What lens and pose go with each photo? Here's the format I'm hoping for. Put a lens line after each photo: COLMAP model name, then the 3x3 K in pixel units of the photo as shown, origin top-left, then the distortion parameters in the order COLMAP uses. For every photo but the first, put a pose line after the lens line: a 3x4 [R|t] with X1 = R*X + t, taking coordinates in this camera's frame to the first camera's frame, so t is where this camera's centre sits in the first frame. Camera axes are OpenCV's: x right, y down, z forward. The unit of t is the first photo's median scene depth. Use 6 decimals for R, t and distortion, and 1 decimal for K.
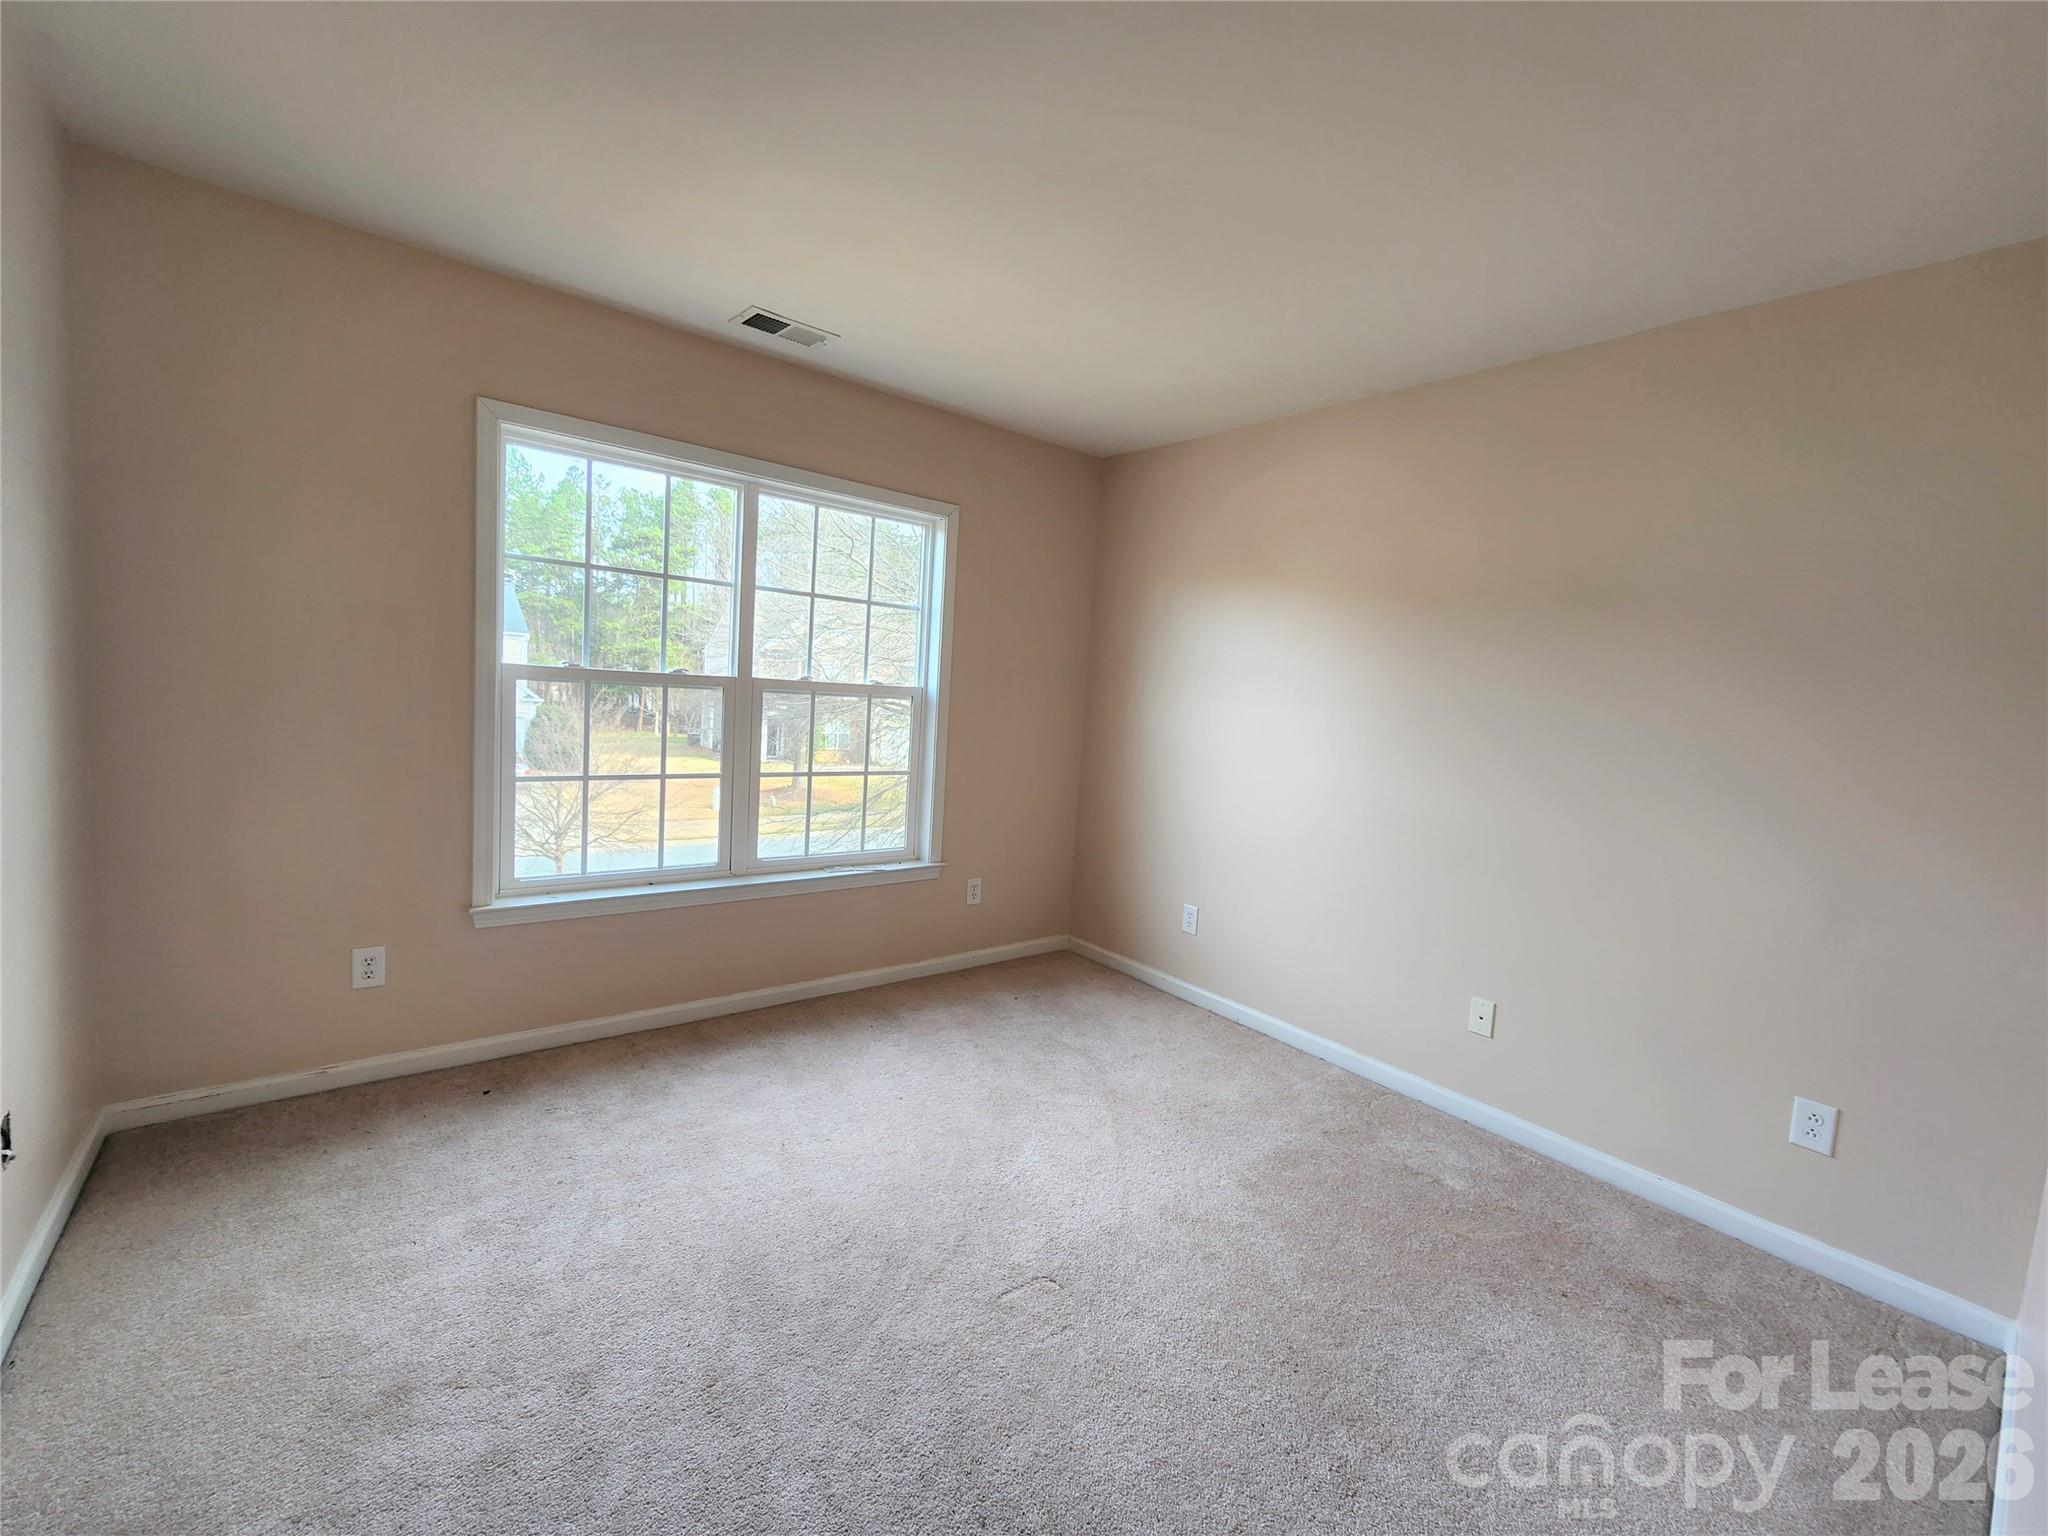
lens RADIAL K [[820.4, 0, 1024.9], [0, 820.4, 739.4], [0, 0, 1]] dist [-0.014588, -0.000172]
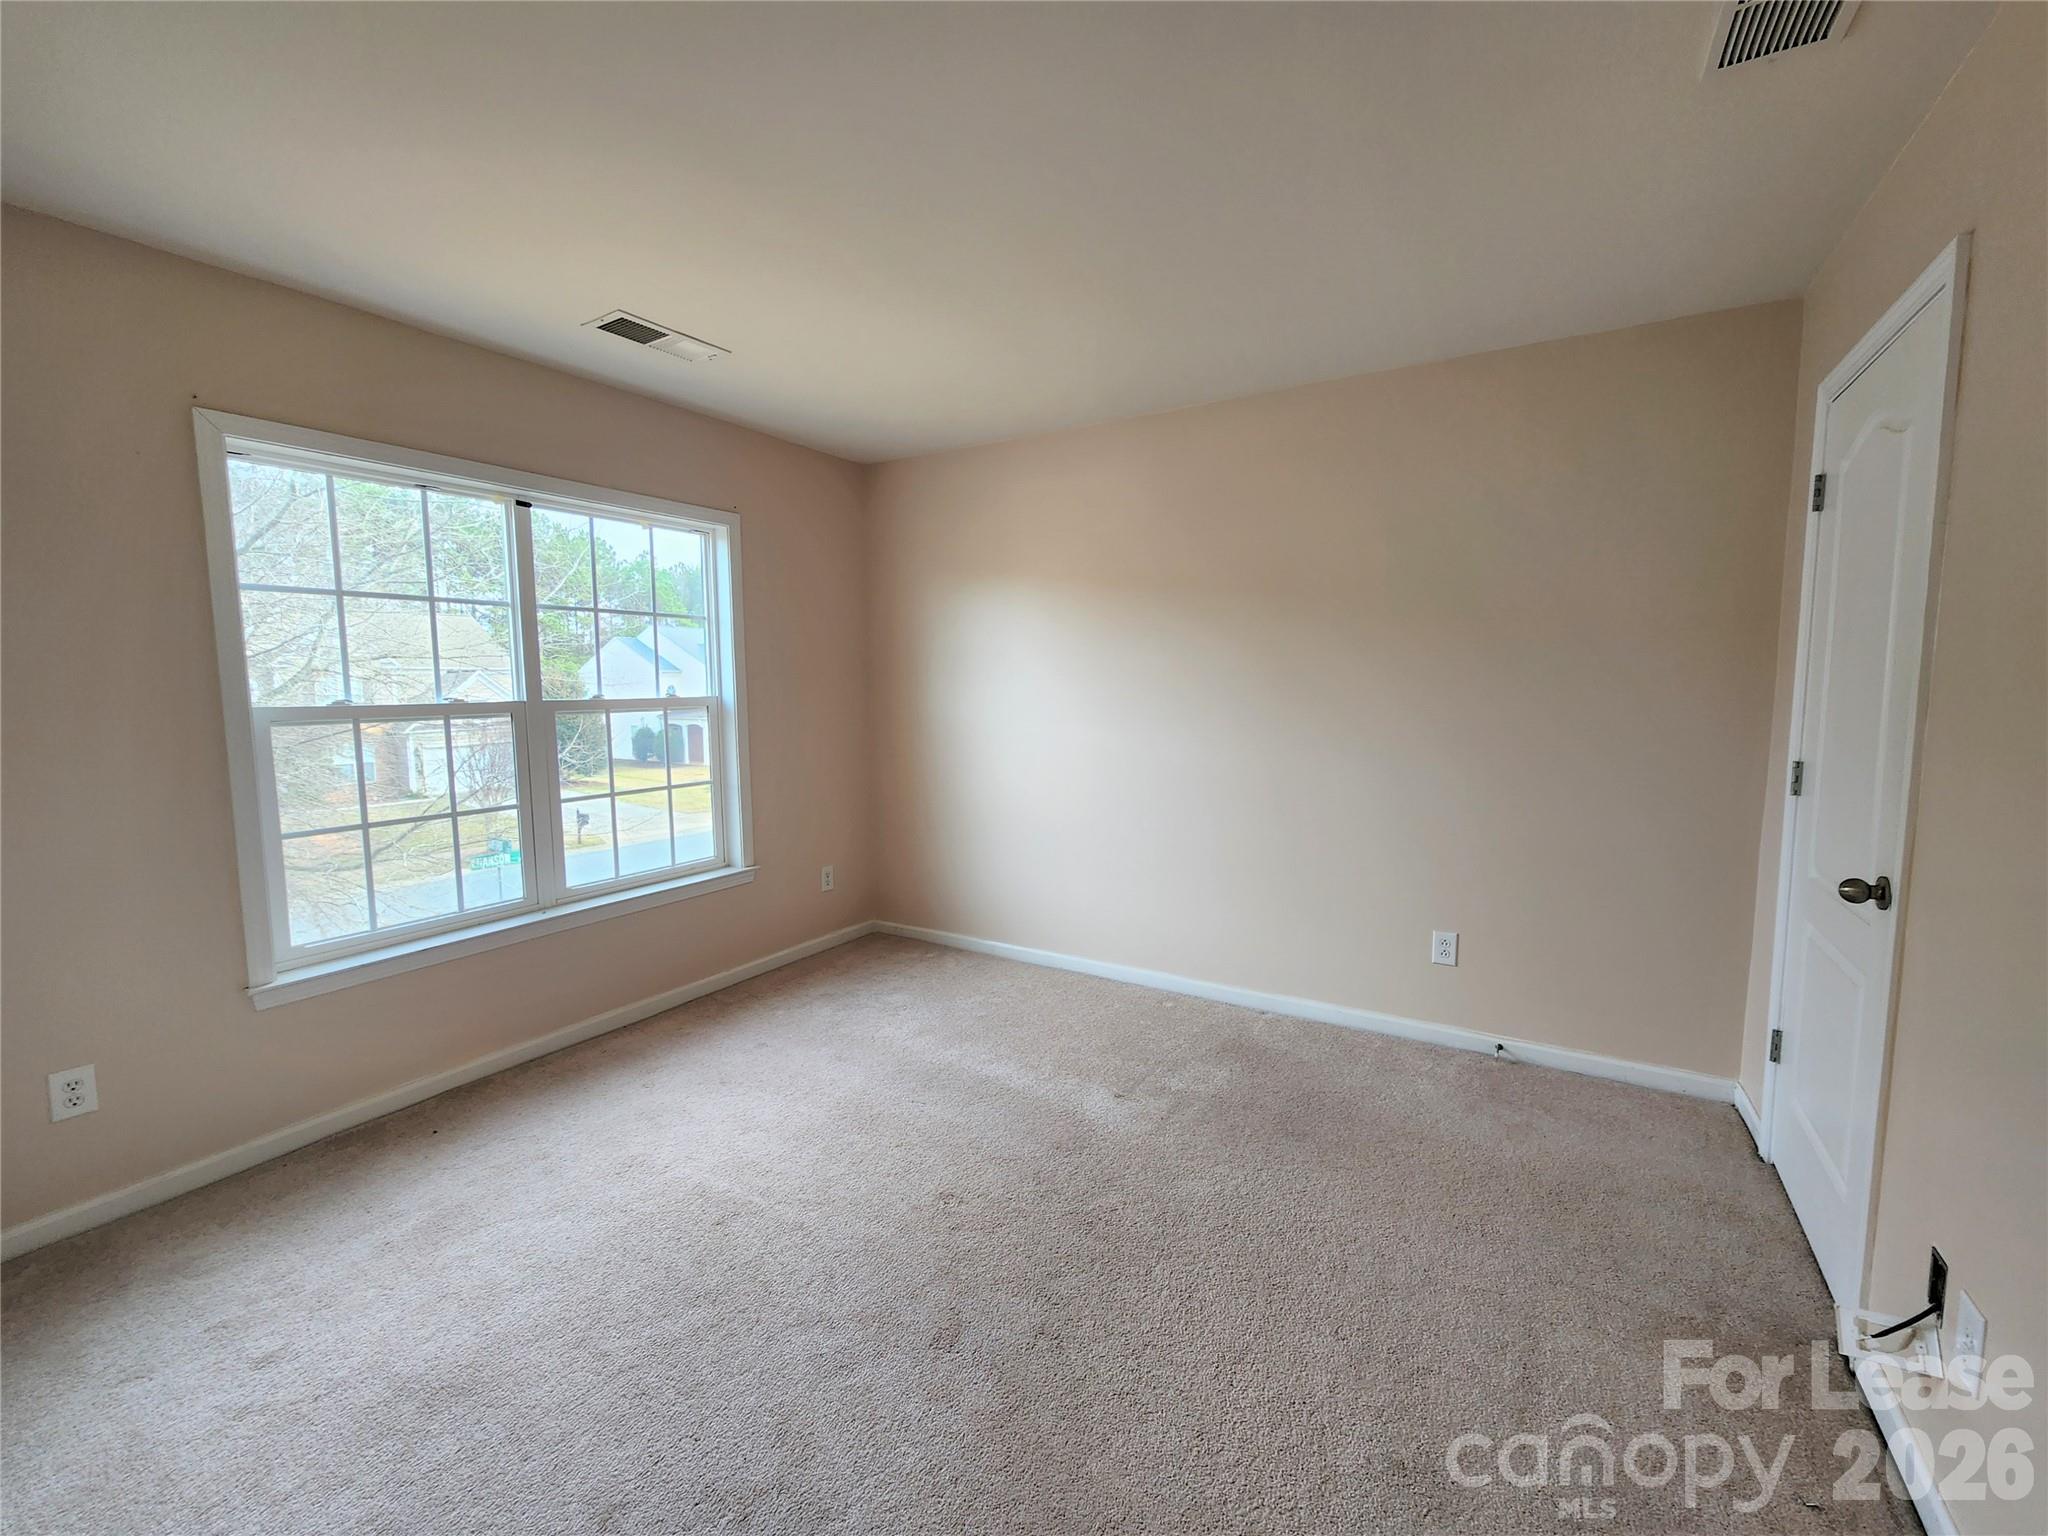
lens RADIAL K [[832.4, 0, 1033.1], [0, 832.4, 758.4], [0, 0, 1]] dist [-0.013001, -0.000006]
pose [[0.935234, -0.113585, 0.335316, -0.125500], [0.101614, 0.993406, 0.053093, -0.002018], [-0.339135, -0.015581, 0.940609, -0.101105]]
